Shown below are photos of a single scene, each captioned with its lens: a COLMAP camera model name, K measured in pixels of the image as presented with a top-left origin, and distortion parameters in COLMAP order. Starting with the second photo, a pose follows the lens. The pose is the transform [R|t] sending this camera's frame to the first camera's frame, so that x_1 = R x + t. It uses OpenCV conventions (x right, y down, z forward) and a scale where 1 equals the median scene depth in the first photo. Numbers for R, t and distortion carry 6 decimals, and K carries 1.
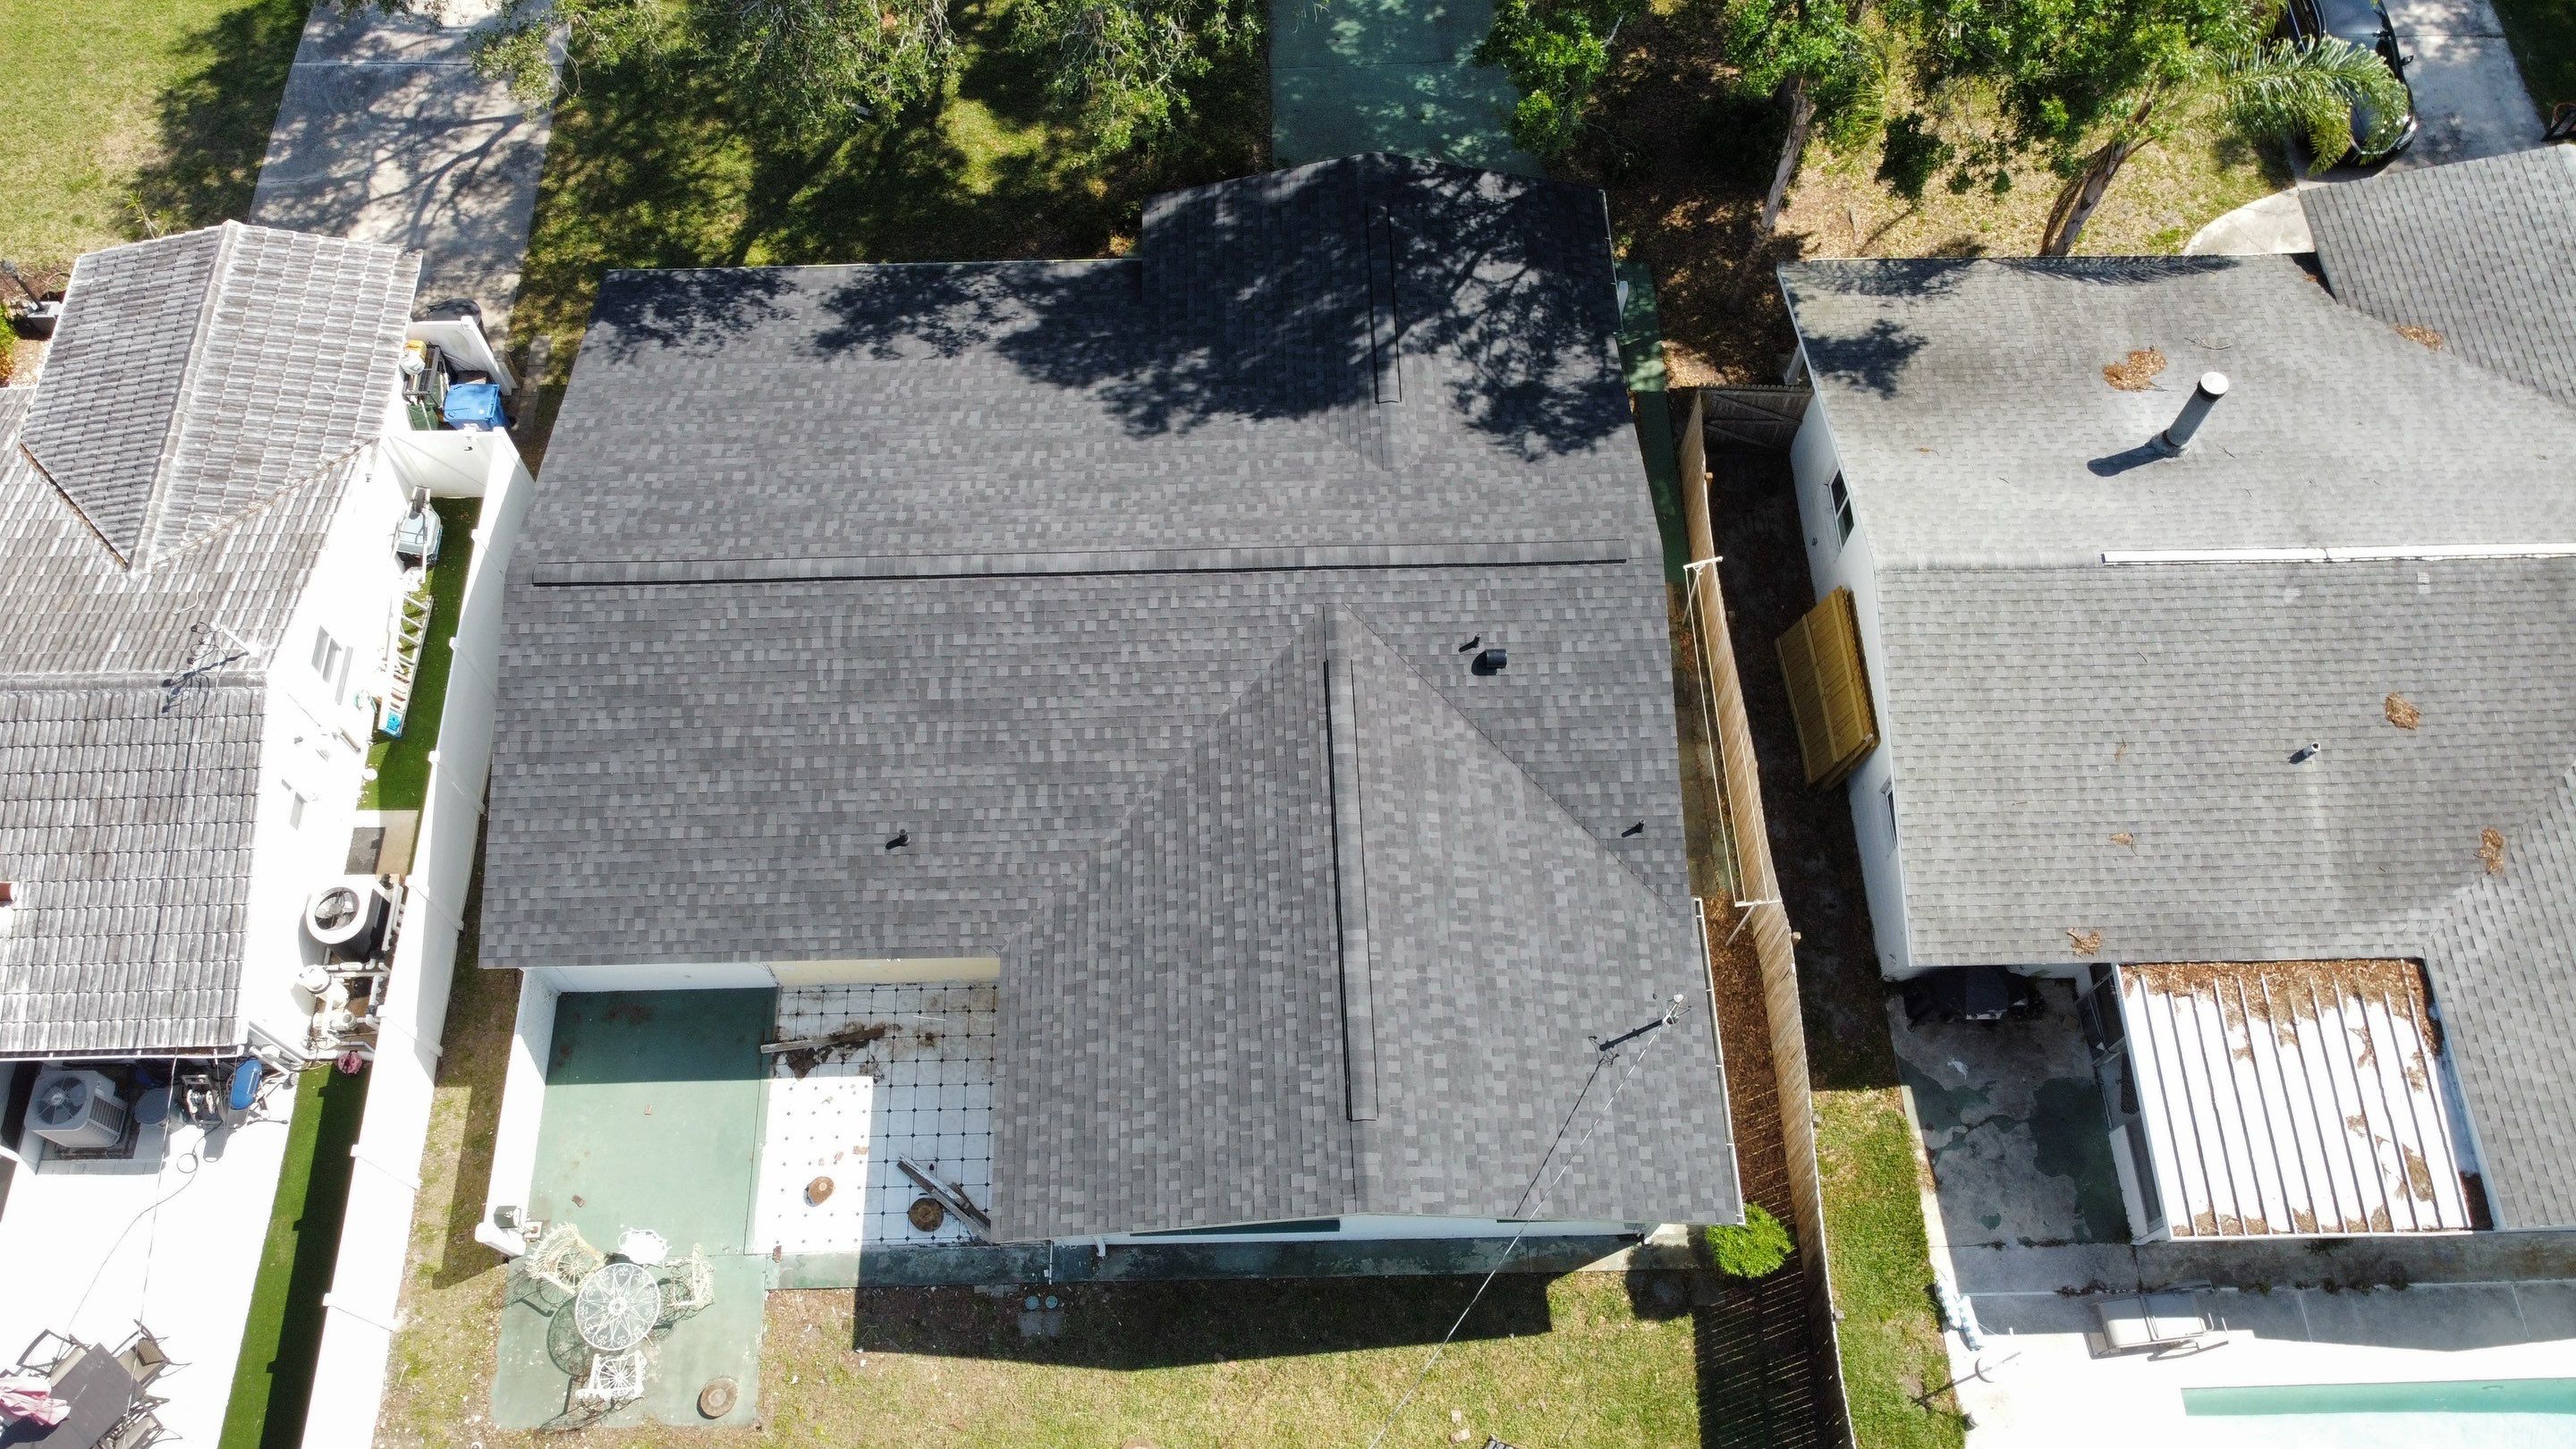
lens RADIAL K [[1918.9, 0, 1219.1], [0, 1918.9, 672.0], [0, 0, 1]] dist [0.004221, -0.022494]
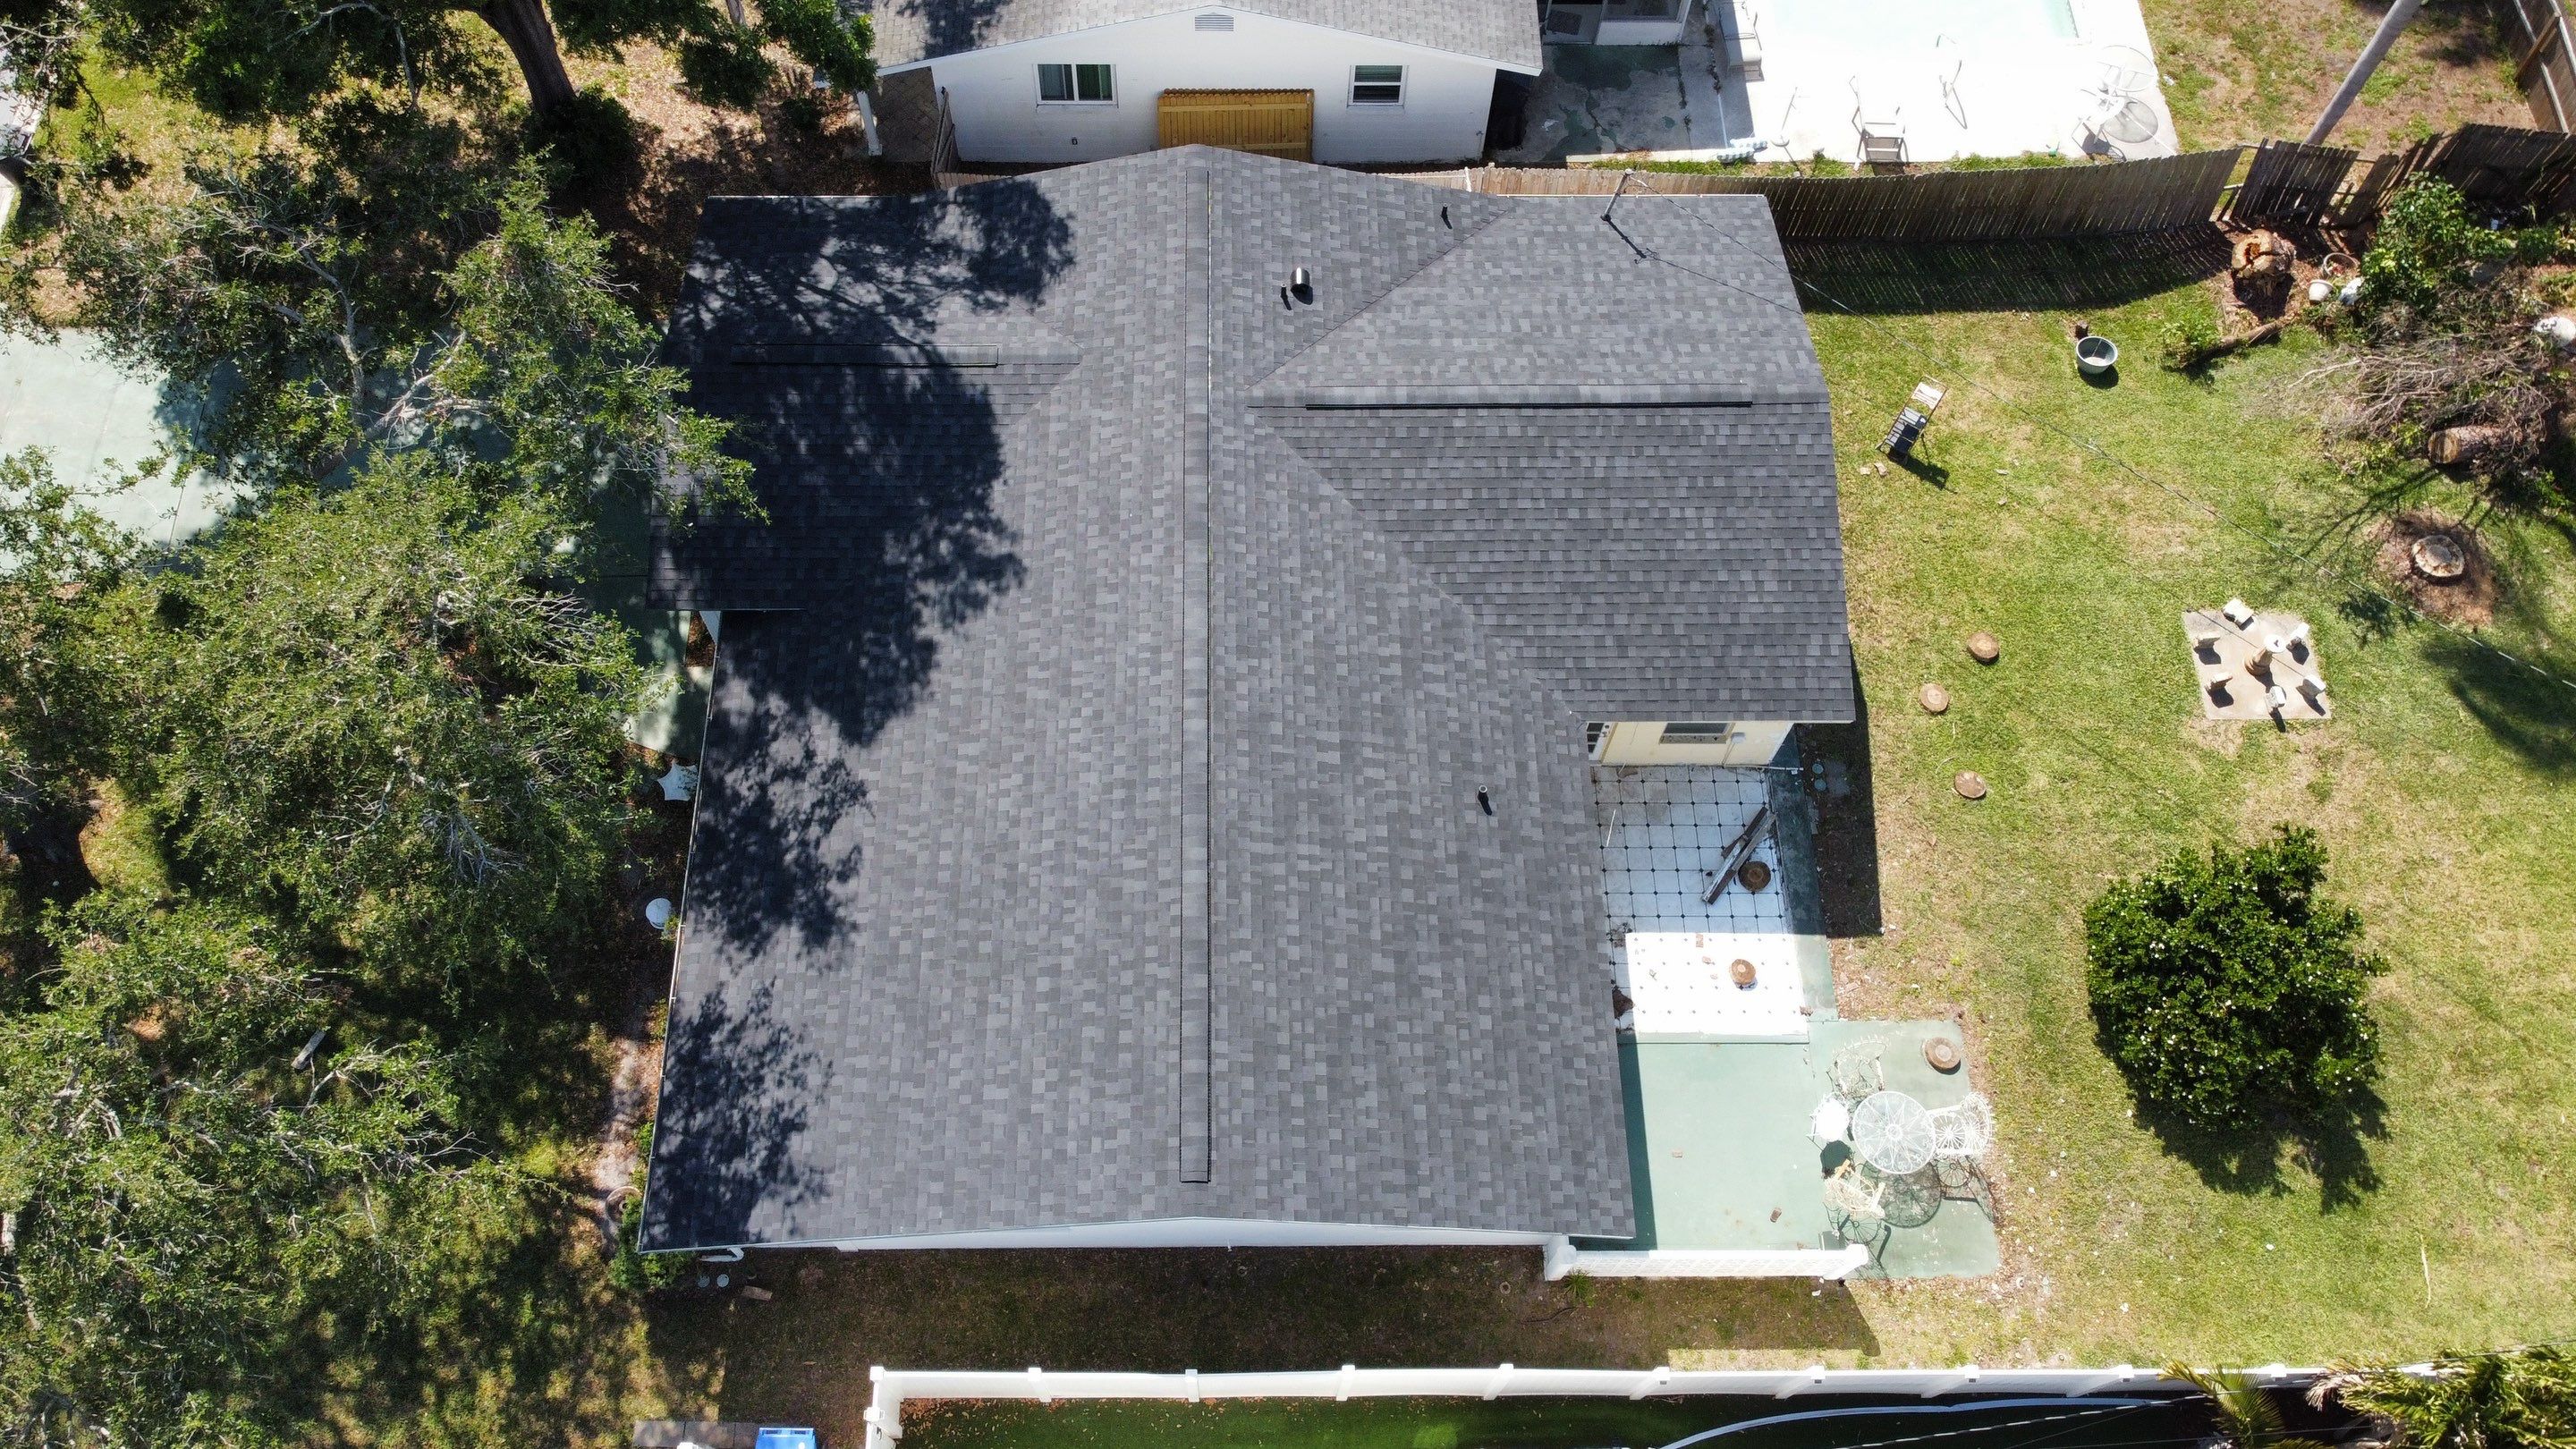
lens RADIAL K [[1965.2, 0, 1204.7], [0, 1965.2, 732.4], [0, 0, 1]] dist [-0.006245, -0.043458]
pose [[0.014294, -0.888166, 0.459301, -0.584484], [0.887560, 0.222808, 0.403230, -0.440128], [-0.460471, 0.401894, 0.791485, 0.253136]]
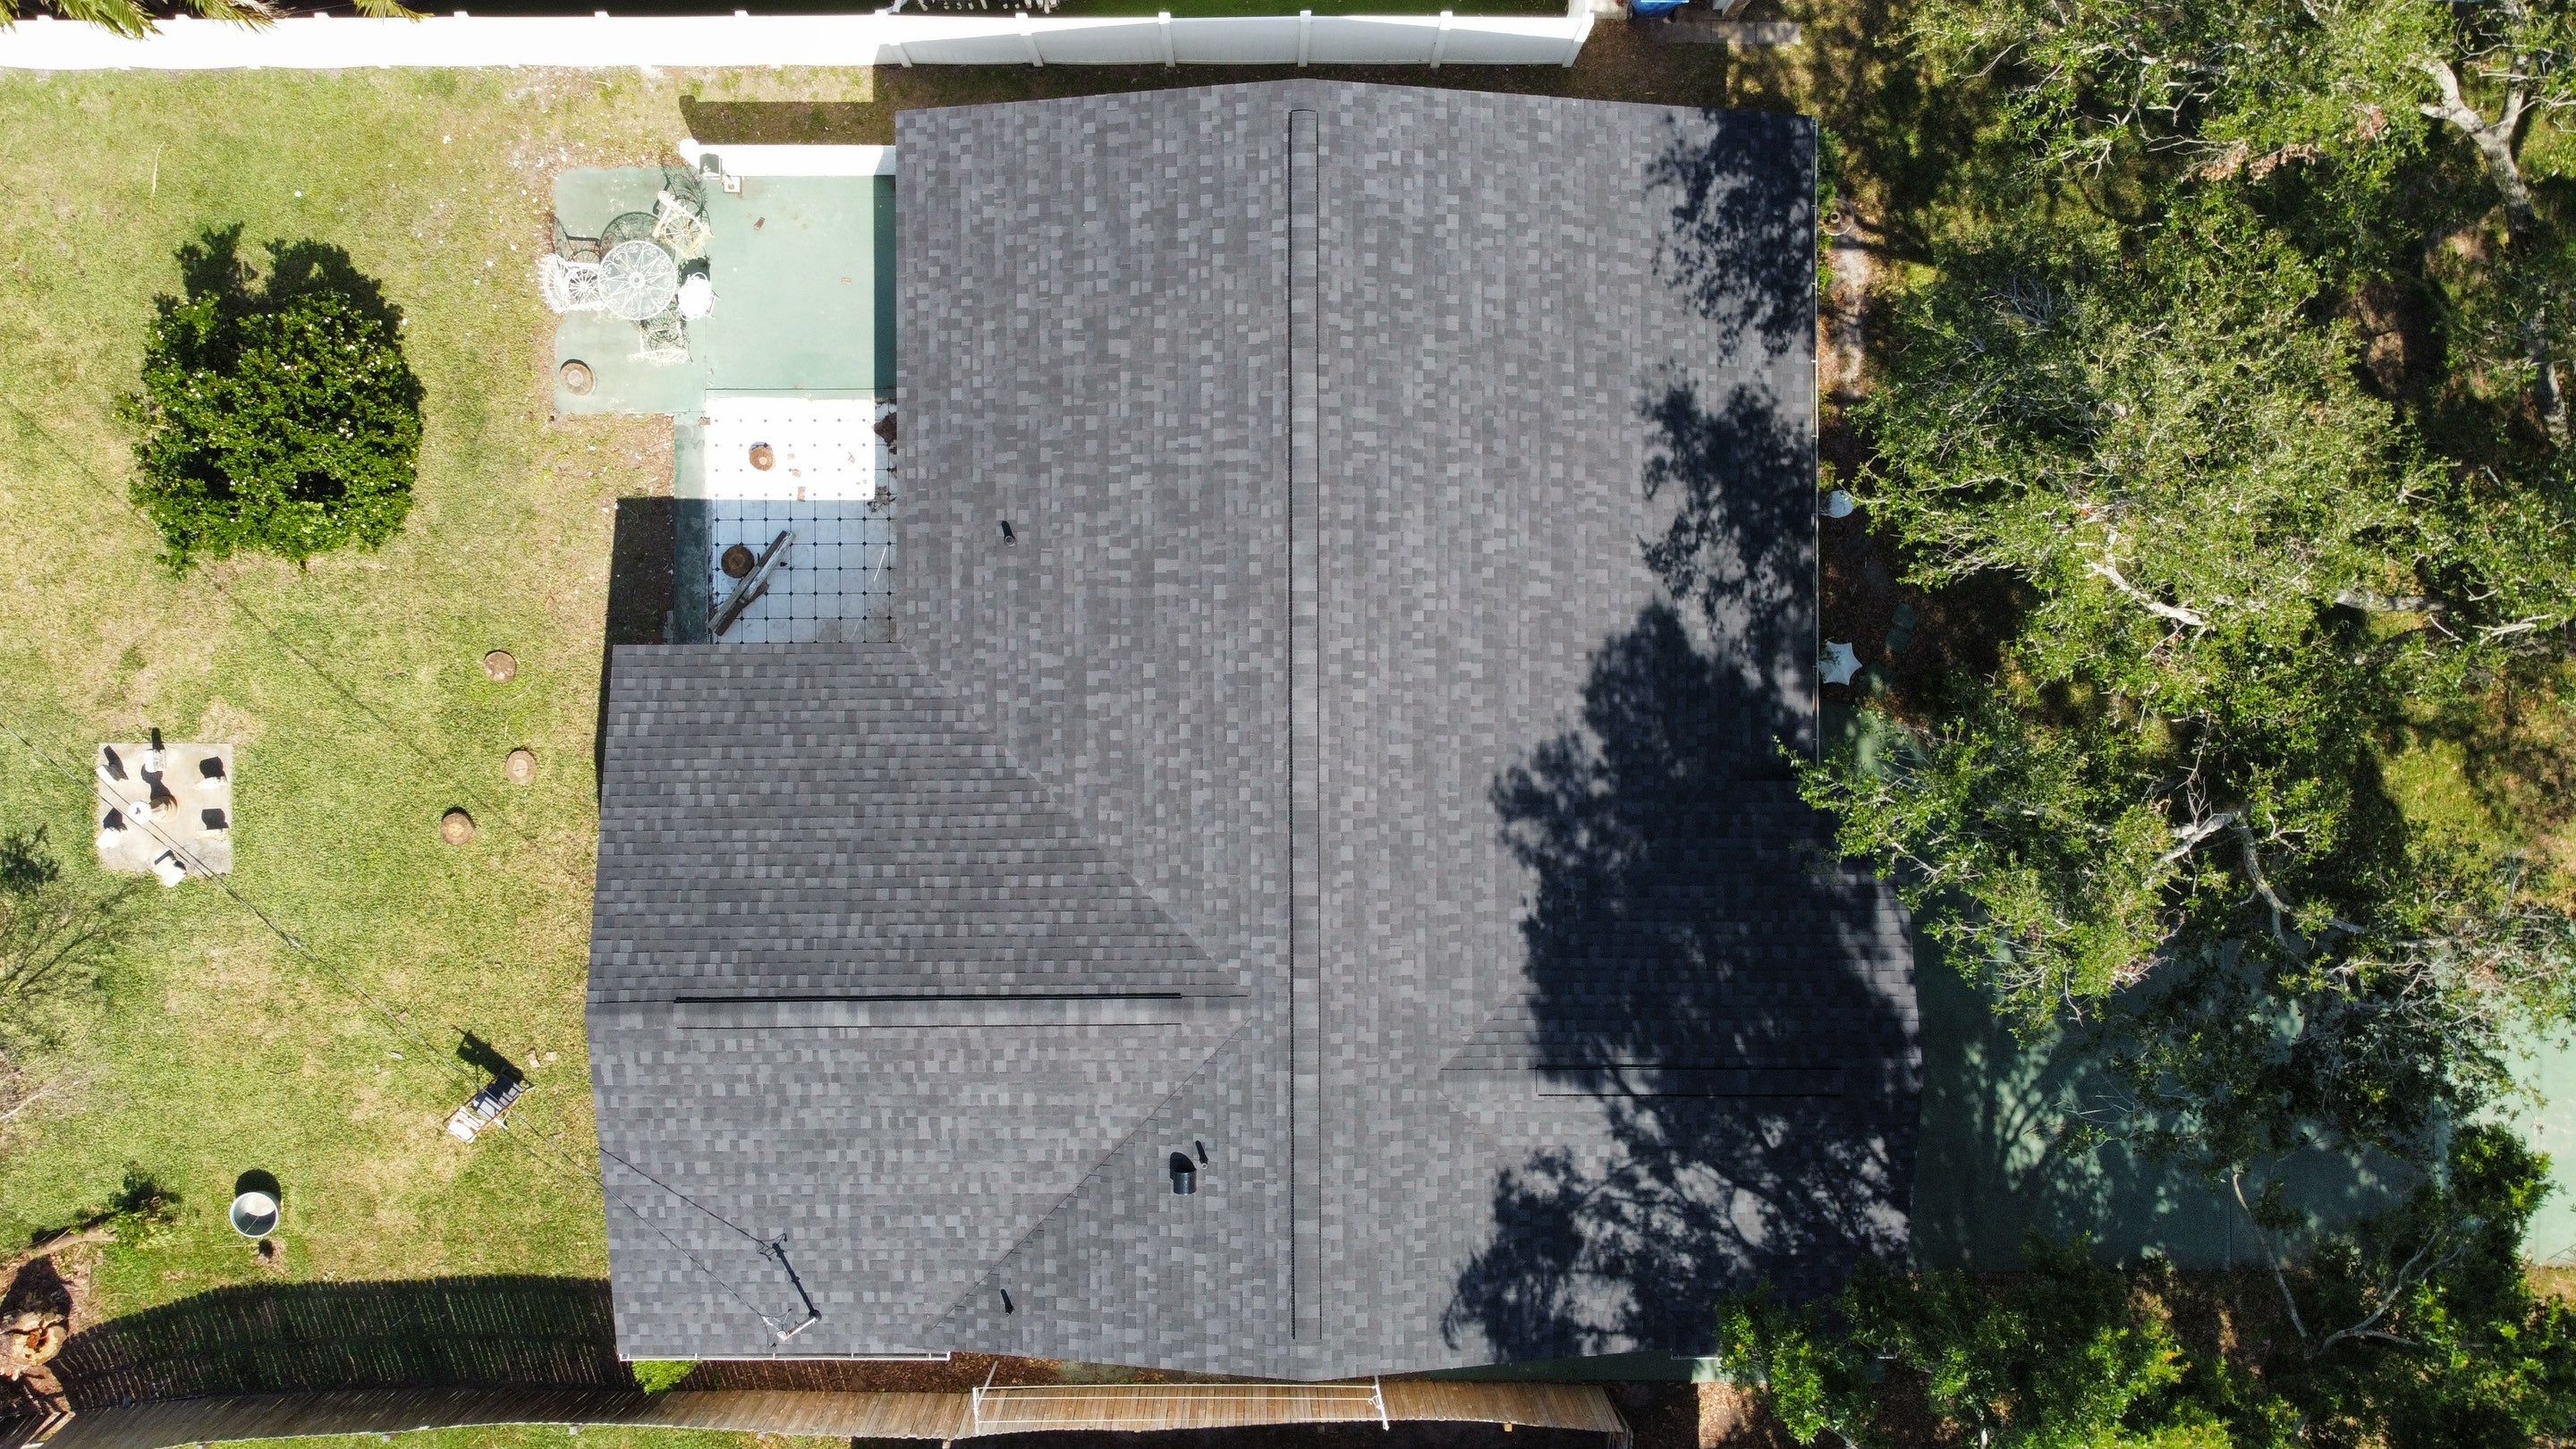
lens RADIAL K [[1938.9, 0, 1281.4], [0, 1938.9, 665.6], [0, 0, 1]] dist [0.002280, 0.001634]
pose [[-0.011397, 0.999873, 0.011109, -0.111483], [-0.886890, -0.015240, 0.461728, -0.468650], [0.461839, -0.004590, 0.886952, 0.201762]]
